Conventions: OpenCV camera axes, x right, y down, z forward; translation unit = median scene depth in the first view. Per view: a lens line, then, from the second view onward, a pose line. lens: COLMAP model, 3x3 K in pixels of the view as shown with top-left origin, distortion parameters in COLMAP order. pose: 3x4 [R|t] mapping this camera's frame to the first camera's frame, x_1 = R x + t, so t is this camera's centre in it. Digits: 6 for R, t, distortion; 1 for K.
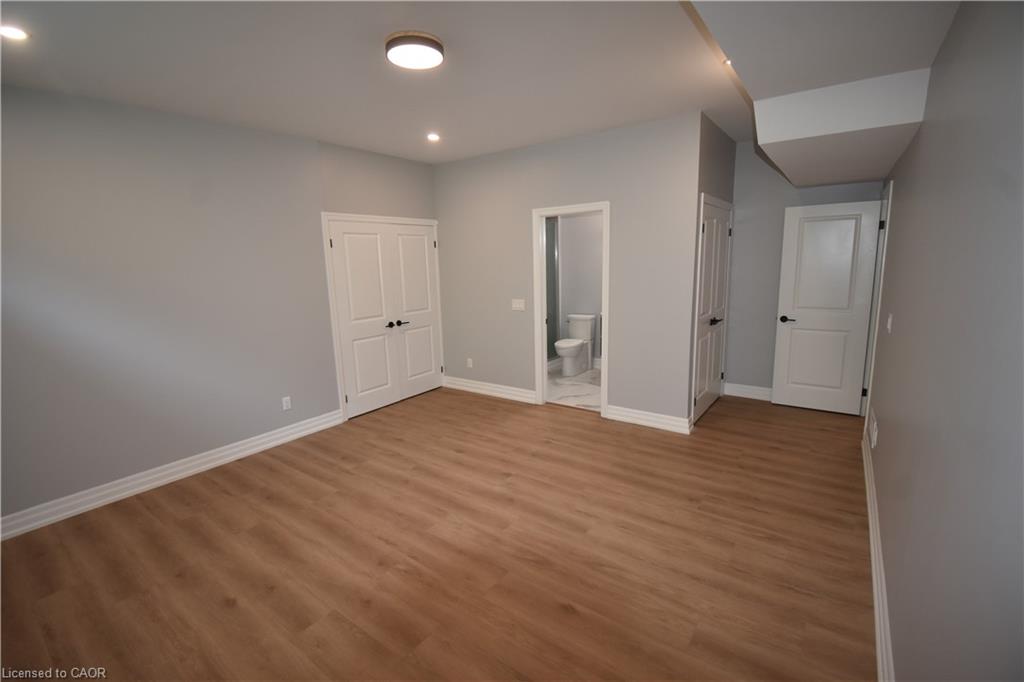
lens RADIAL K [[452.6, 0, 510.8], [0, 452.6, 341.2], [0, 0, 1]] dist [0.003467, -0.014471]
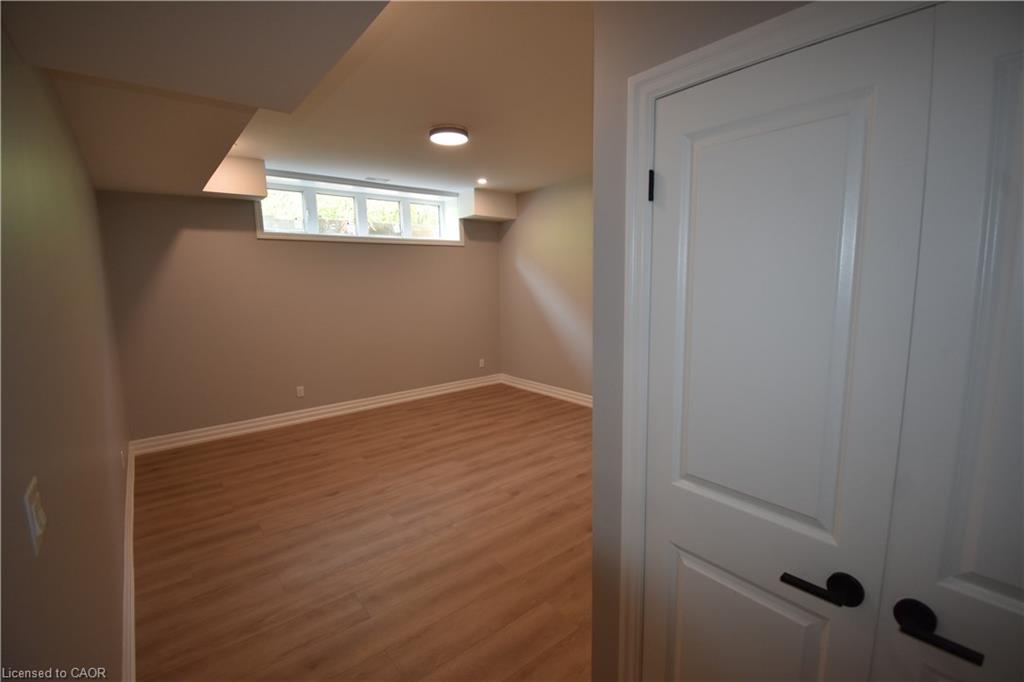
lens RADIAL K [[452.6, 0, 515.2], [0, 452.6, 337.6], [0, 0, 1]] dist [0.003467, -0.014471]
pose [[-0.250899, 0.159143, -0.954842, 0.844209], [-0.153963, 0.967276, 0.201672, -0.219374], [0.955691, 0.197610, -0.218186, 1.114463]]
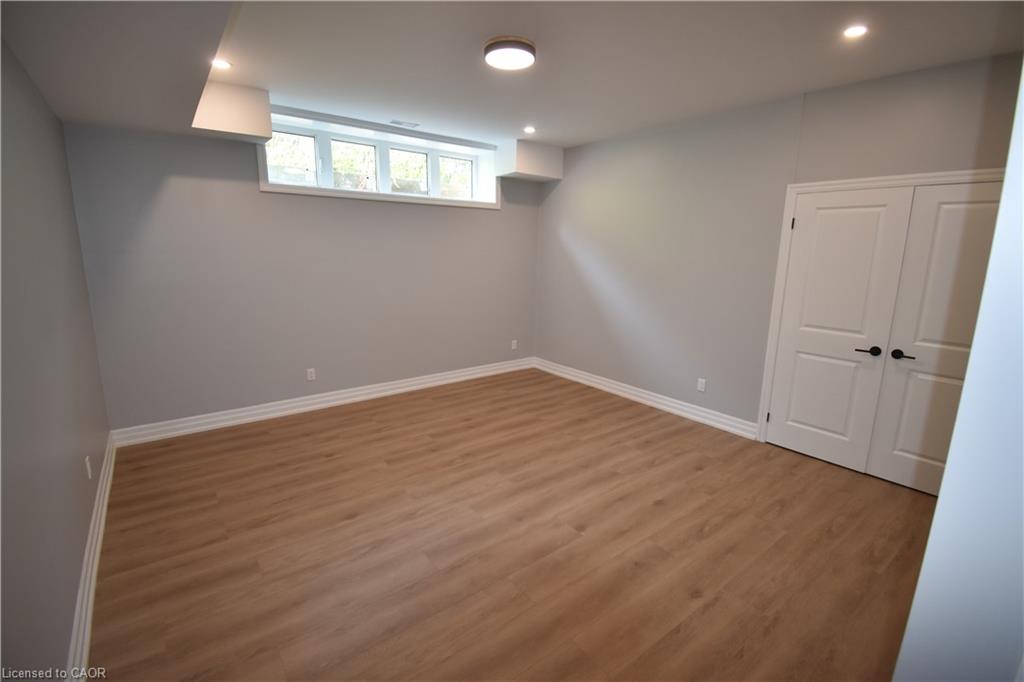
lens RADIAL K [[452.6, 0, 512.9], [0, 452.6, 338.5], [0, 0, 1]] dist [0.003467, -0.014471]
pose [[-0.280959, 0.213525, -0.935665, 0.652252], [-0.182617, 0.945229, 0.270543, -0.186869], [0.942185, 0.246880, -0.226577, 0.958562]]
